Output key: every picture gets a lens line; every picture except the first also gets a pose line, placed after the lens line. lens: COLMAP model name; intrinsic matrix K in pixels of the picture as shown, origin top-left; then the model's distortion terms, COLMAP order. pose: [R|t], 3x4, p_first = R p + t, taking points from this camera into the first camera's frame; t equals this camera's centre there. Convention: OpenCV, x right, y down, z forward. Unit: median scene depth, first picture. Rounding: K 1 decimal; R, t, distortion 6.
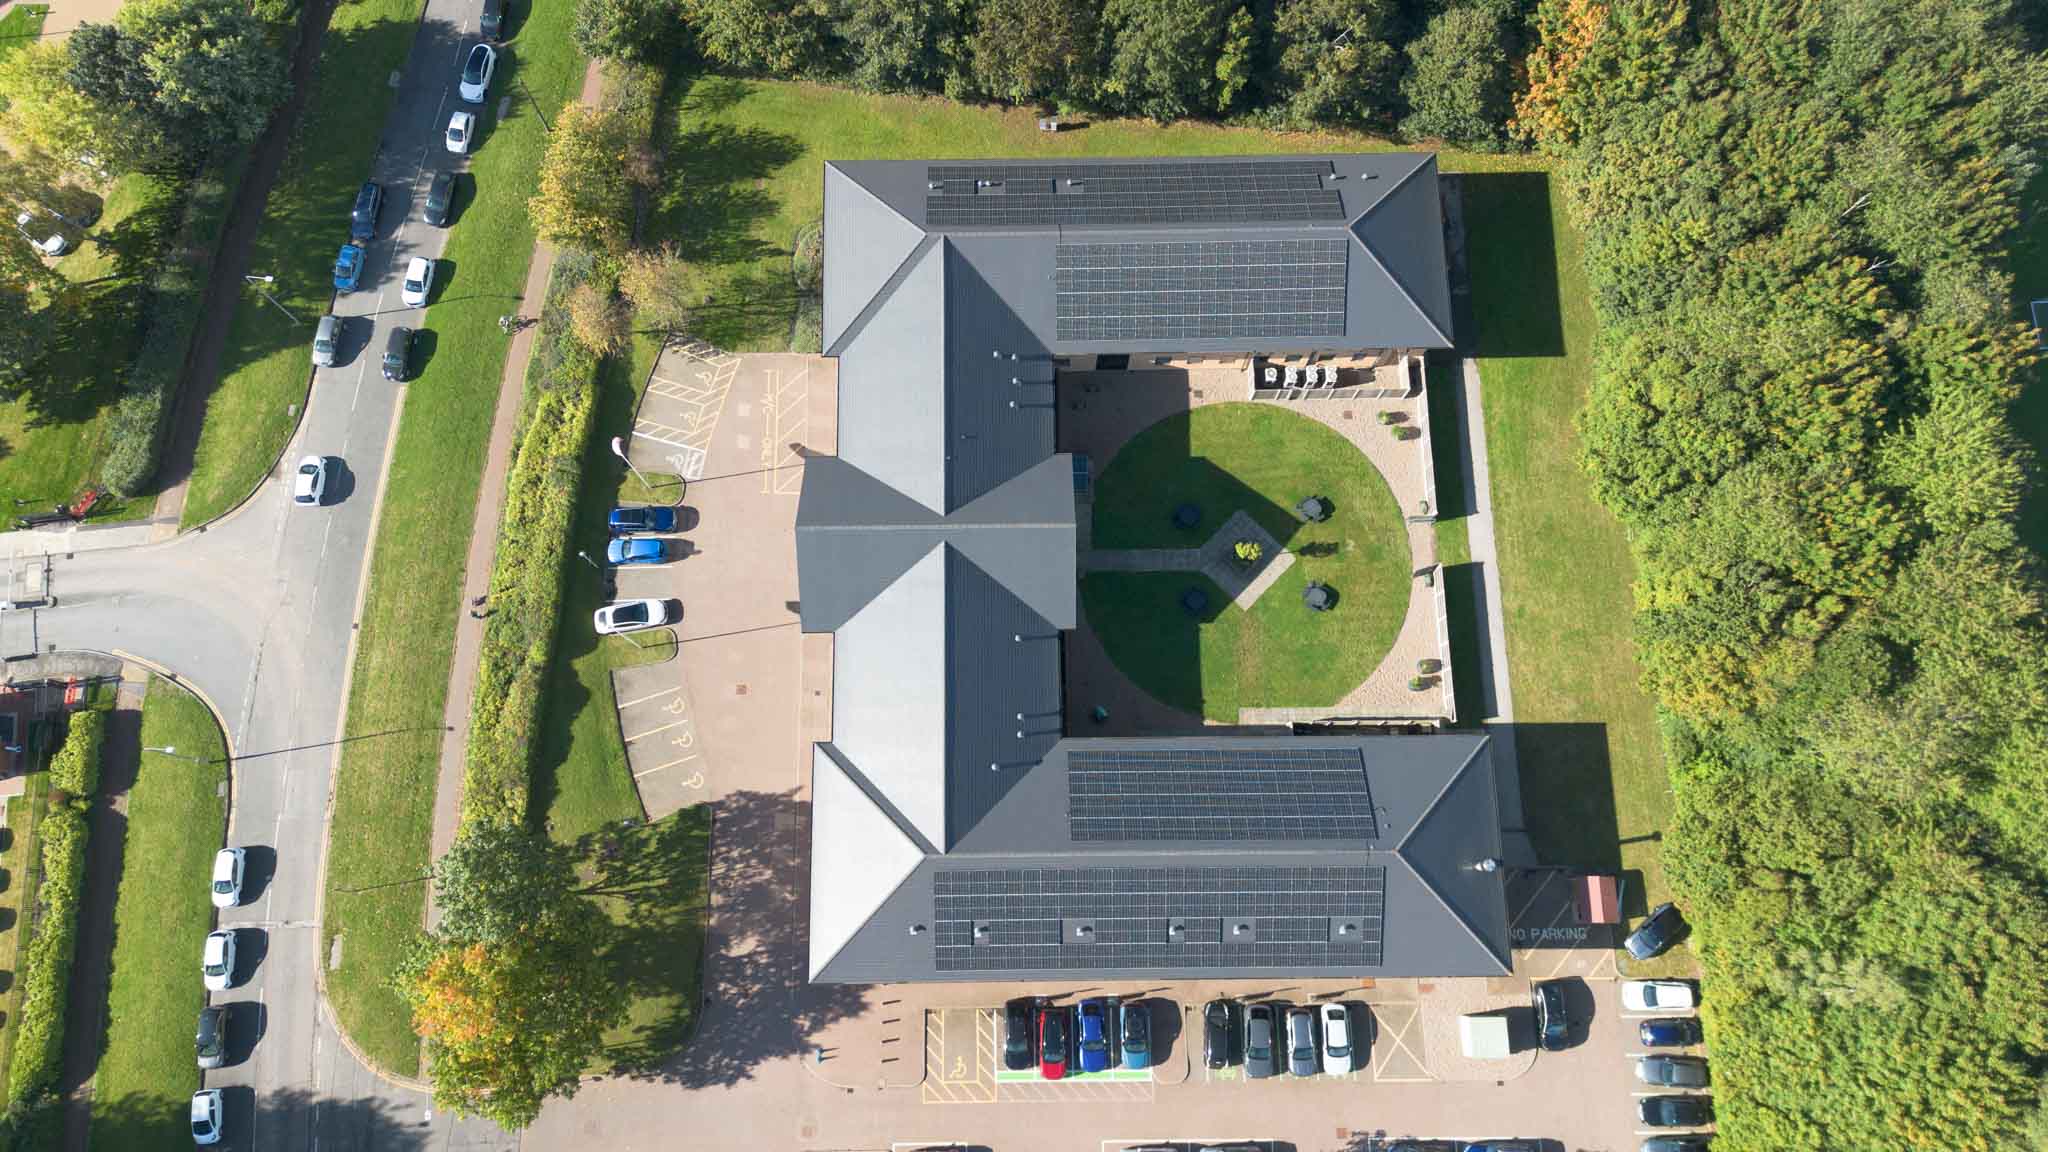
lens RADIAL K [[1432.8, 0, 998.3], [0, 1432.8, 571.8], [0, 0, 1]] dist [0.016186, -0.003181]
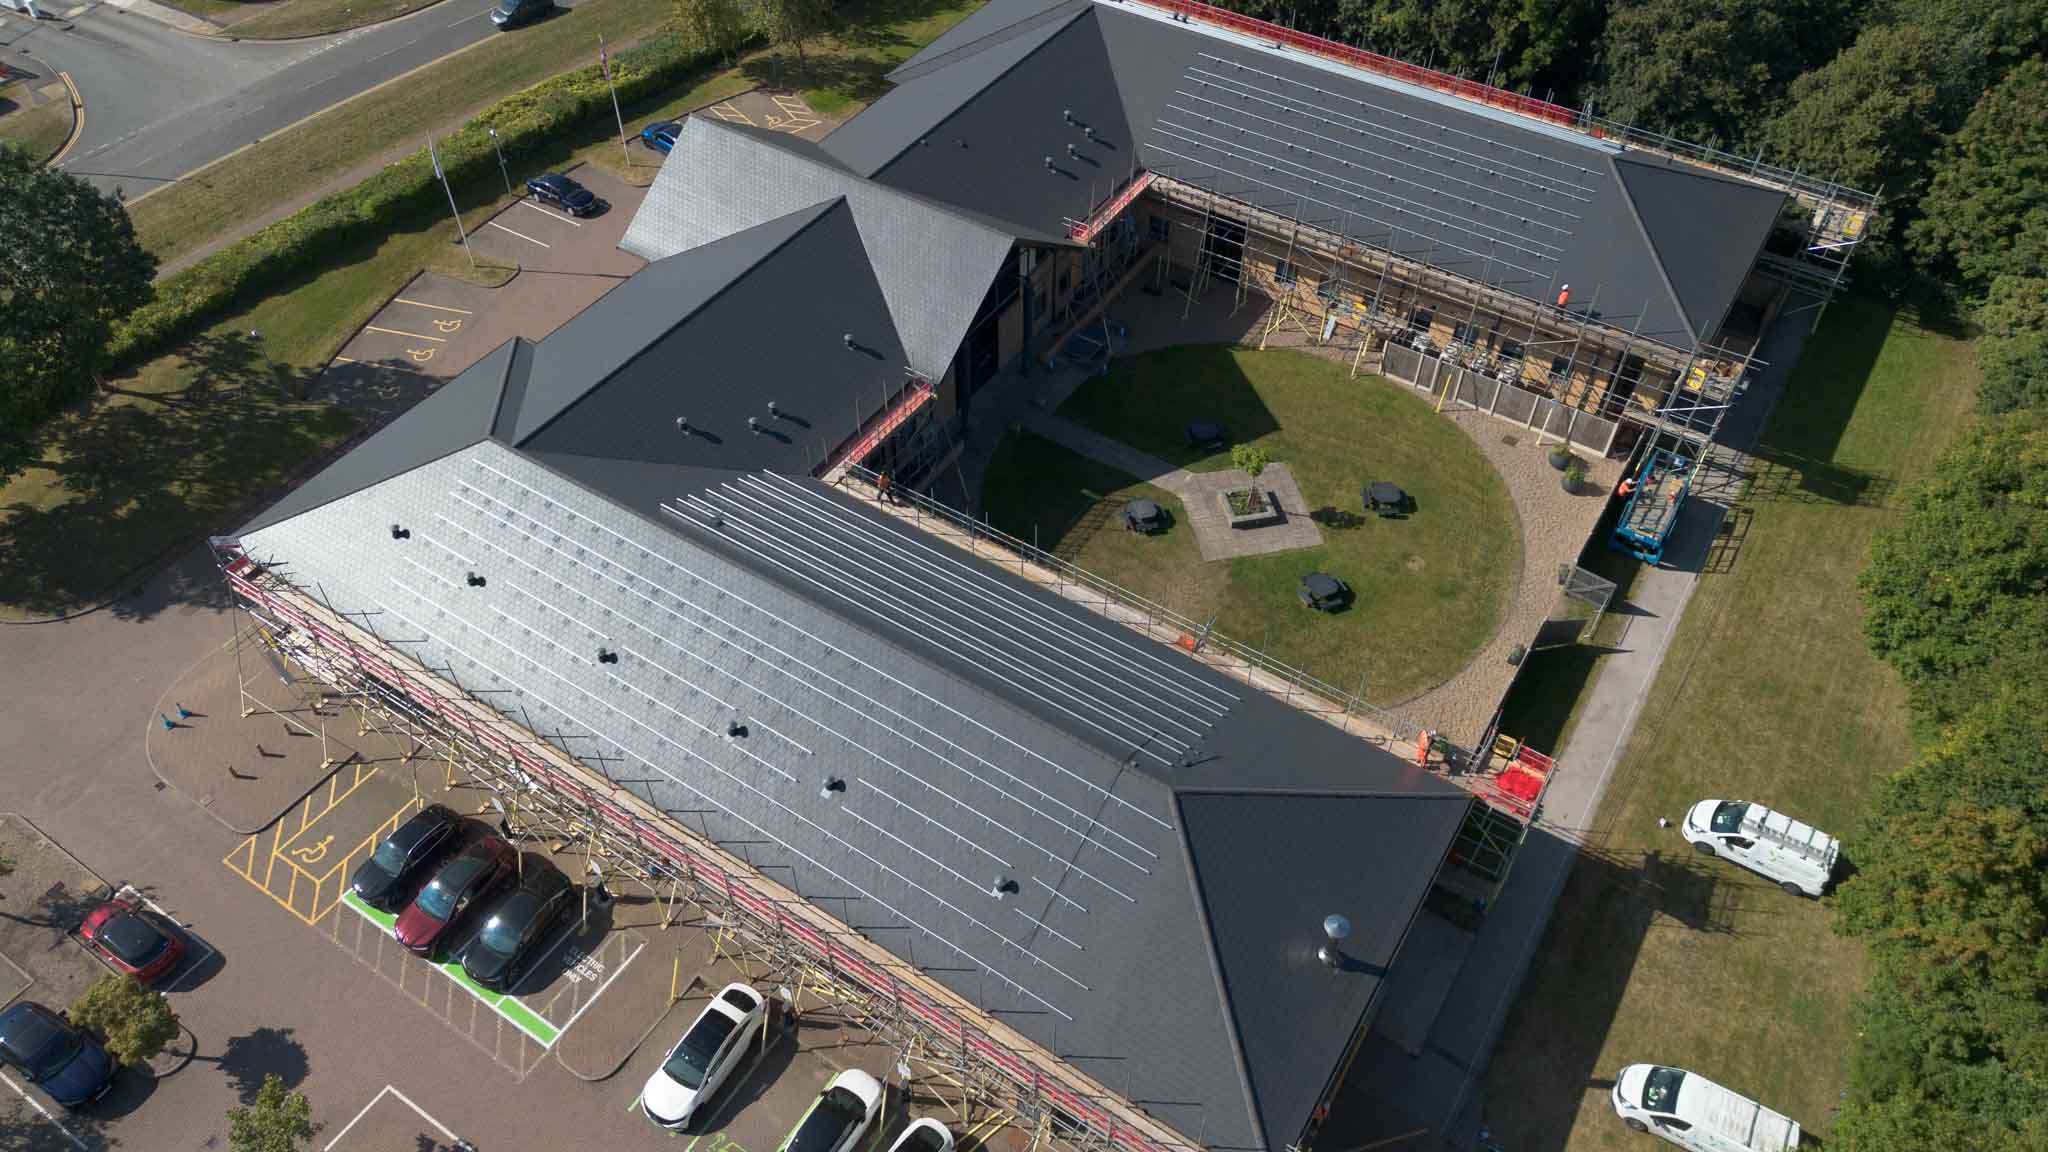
lens RADIAL K [[1432.8, 0, 998.3], [0, 1432.8, 571.8], [0, 0, 1]] dist [0.016186, -0.003181]
pose [[0.830313, 0.409391, -0.378127, 0.334921], [-0.540773, 0.755862, -0.369103, 0.307825], [0.134704, 0.510952, 0.848989, 0.481835]]
